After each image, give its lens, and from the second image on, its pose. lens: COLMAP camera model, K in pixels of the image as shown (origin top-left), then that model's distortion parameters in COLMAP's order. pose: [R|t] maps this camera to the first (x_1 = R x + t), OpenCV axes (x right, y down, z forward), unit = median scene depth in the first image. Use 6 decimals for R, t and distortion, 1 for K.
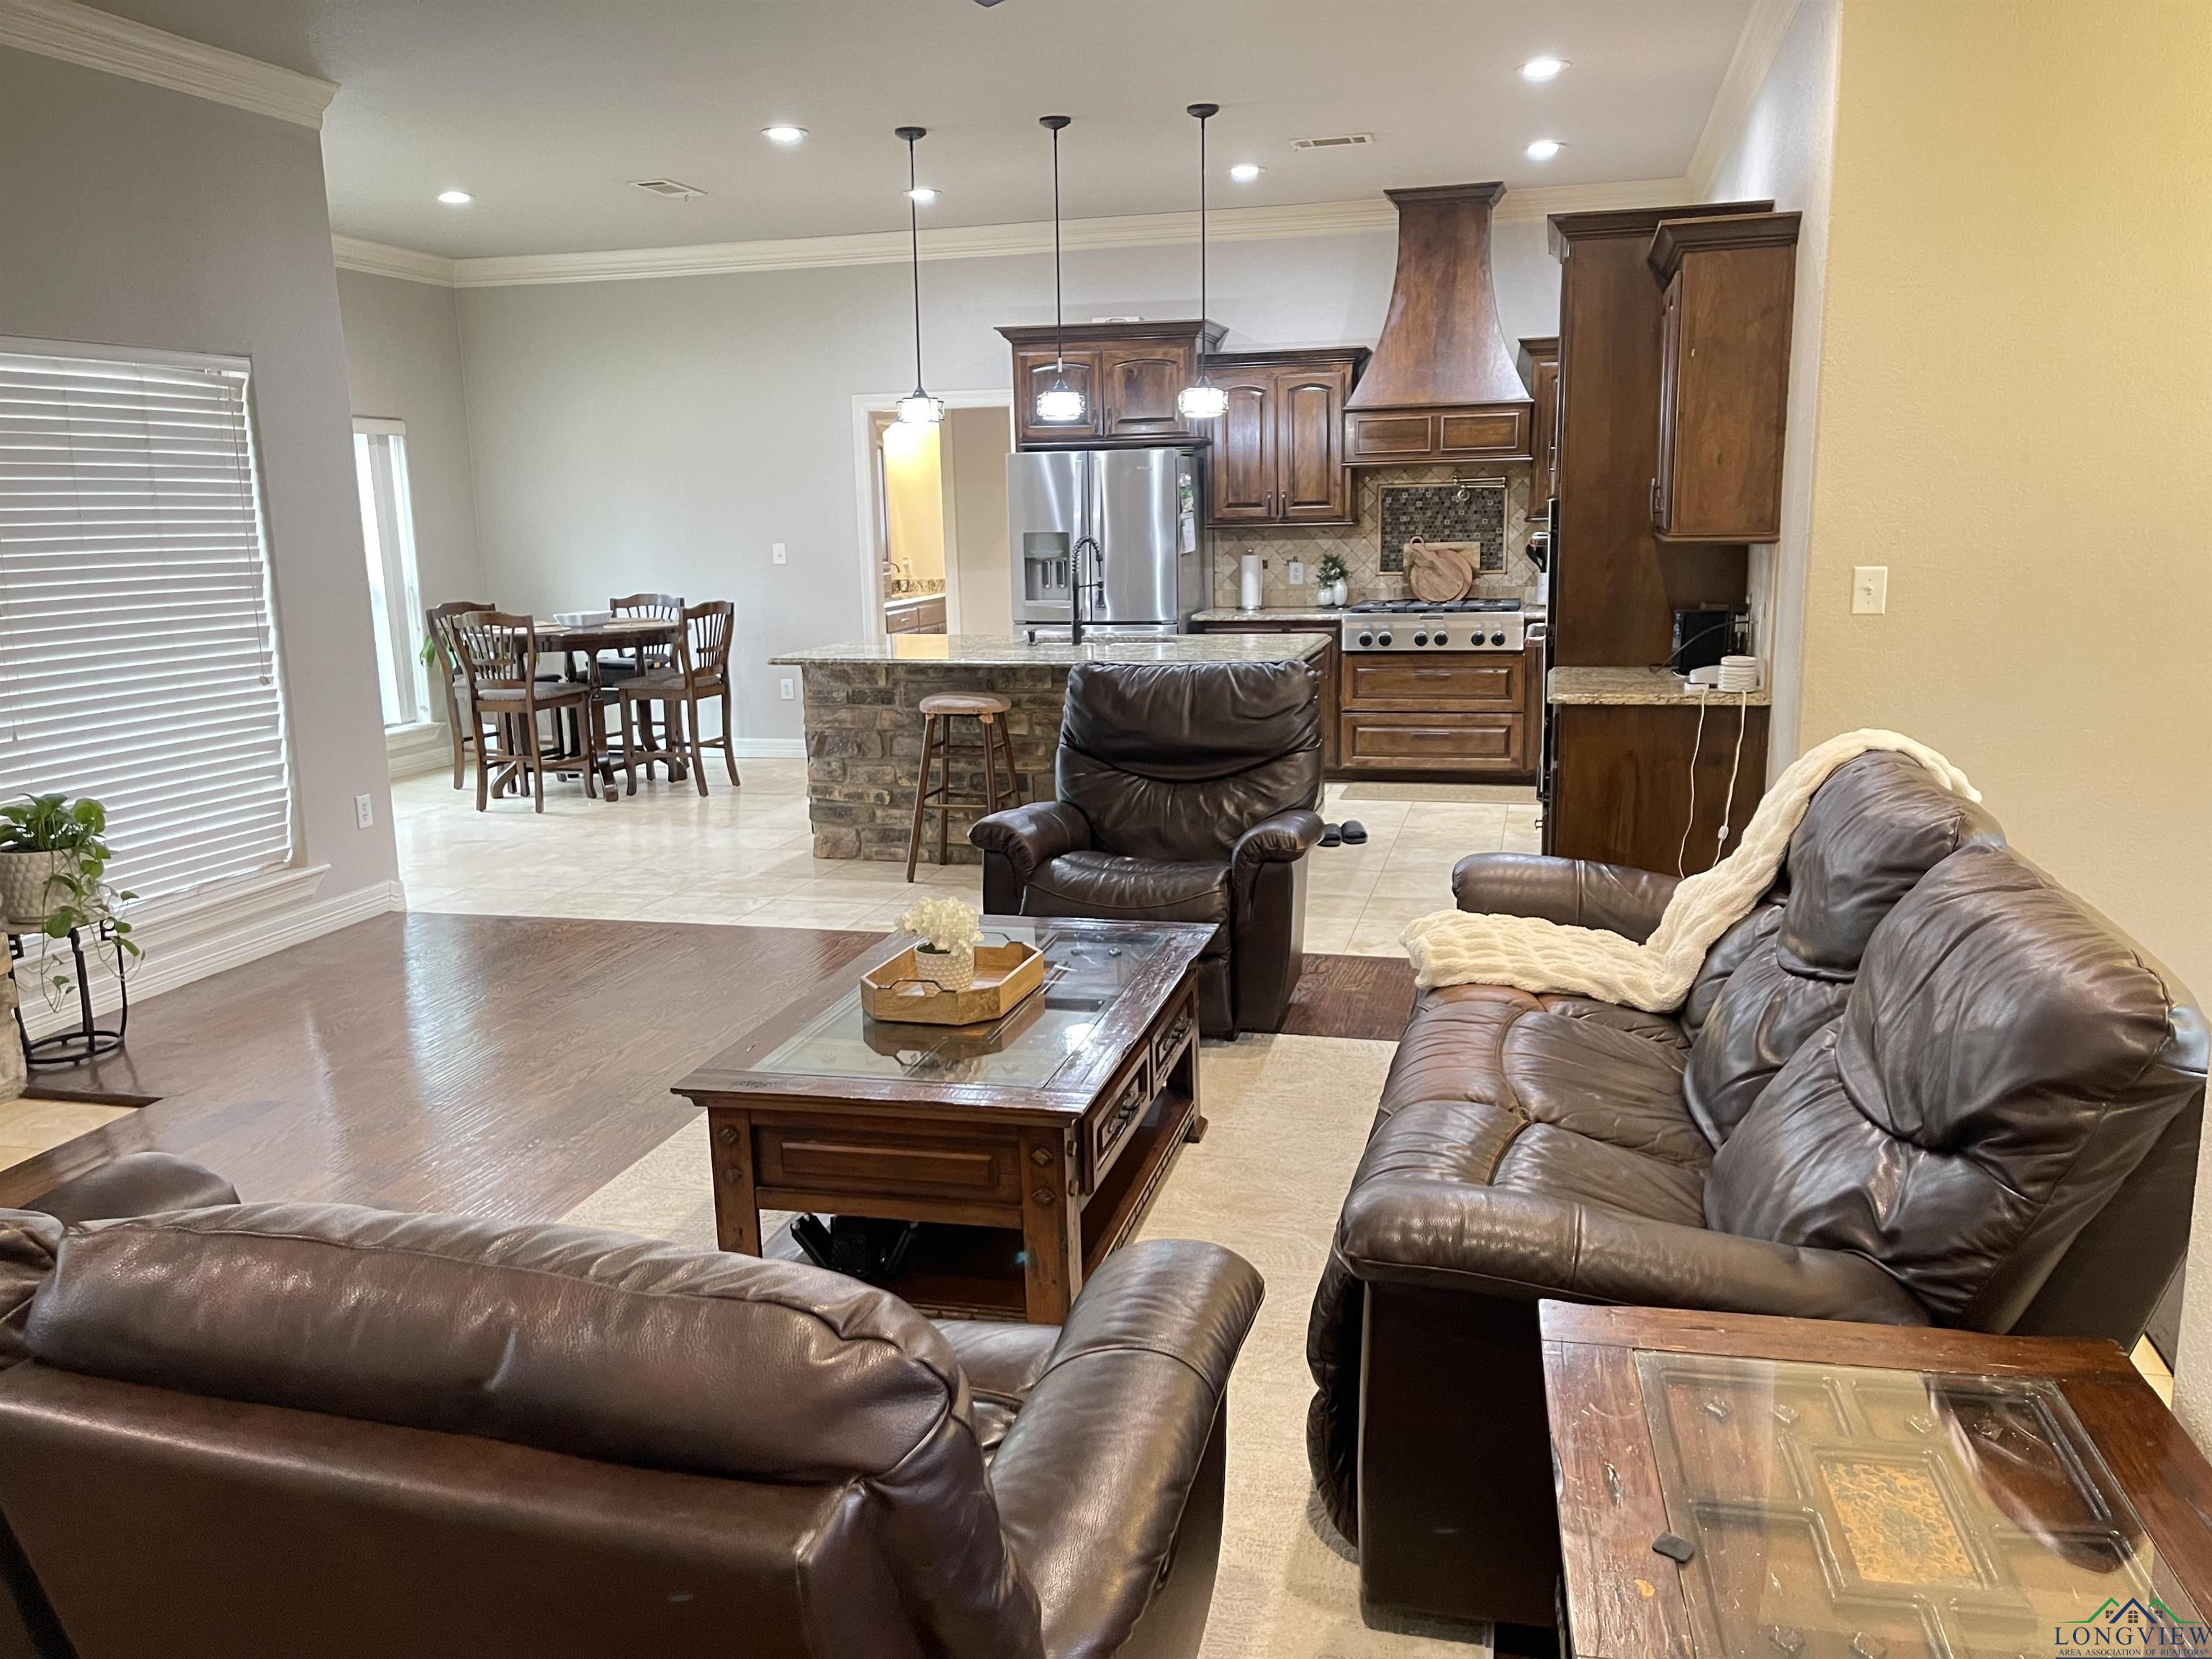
lens RADIAL K [[1677.9, 0, 1116.0], [0, 1677.9, 815.1], [0, 0, 1]] dist [0.068412, -0.087859]
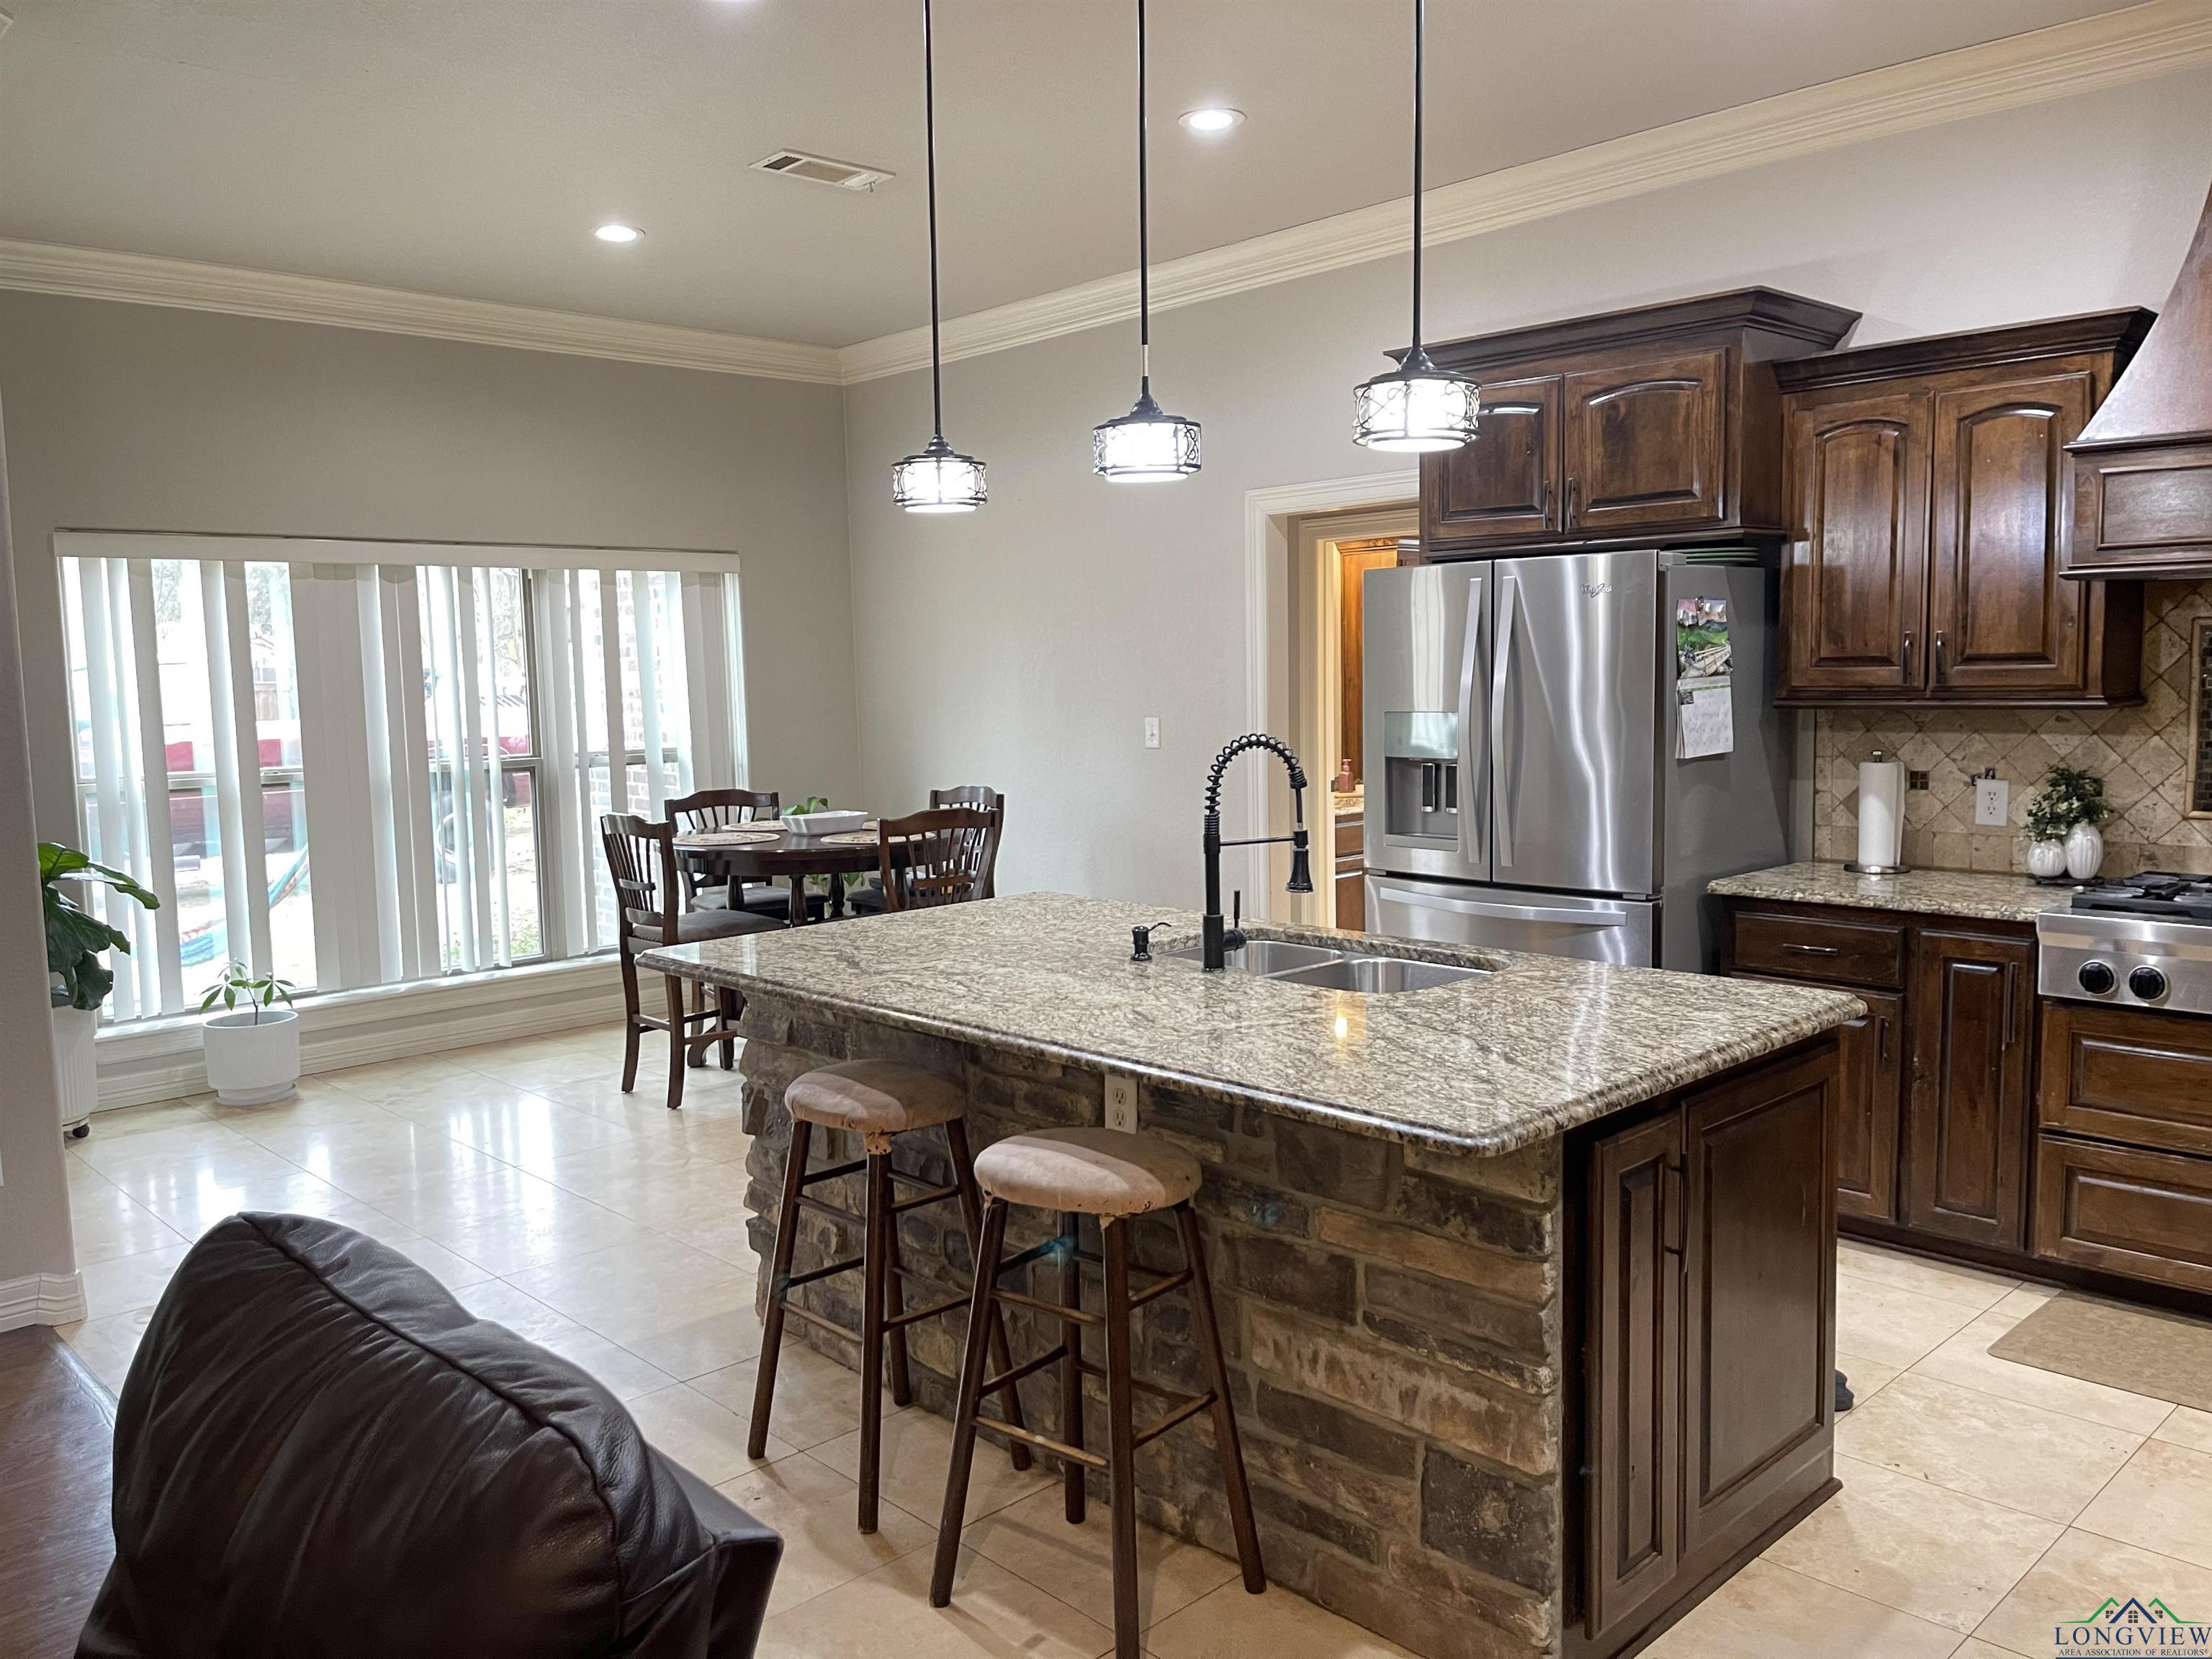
lens RADIAL K [[1677.9, 0, 1100.1], [0, 1677.9, 828.0], [0, 0, 1]] dist [0.068412, -0.087859]
pose [[0.848021, 0.055326, -0.527067, 0.194878], [-0.095316, 0.994241, -0.048995, -0.118294], [0.521321, 0.091787, 0.848410, 0.613167]]
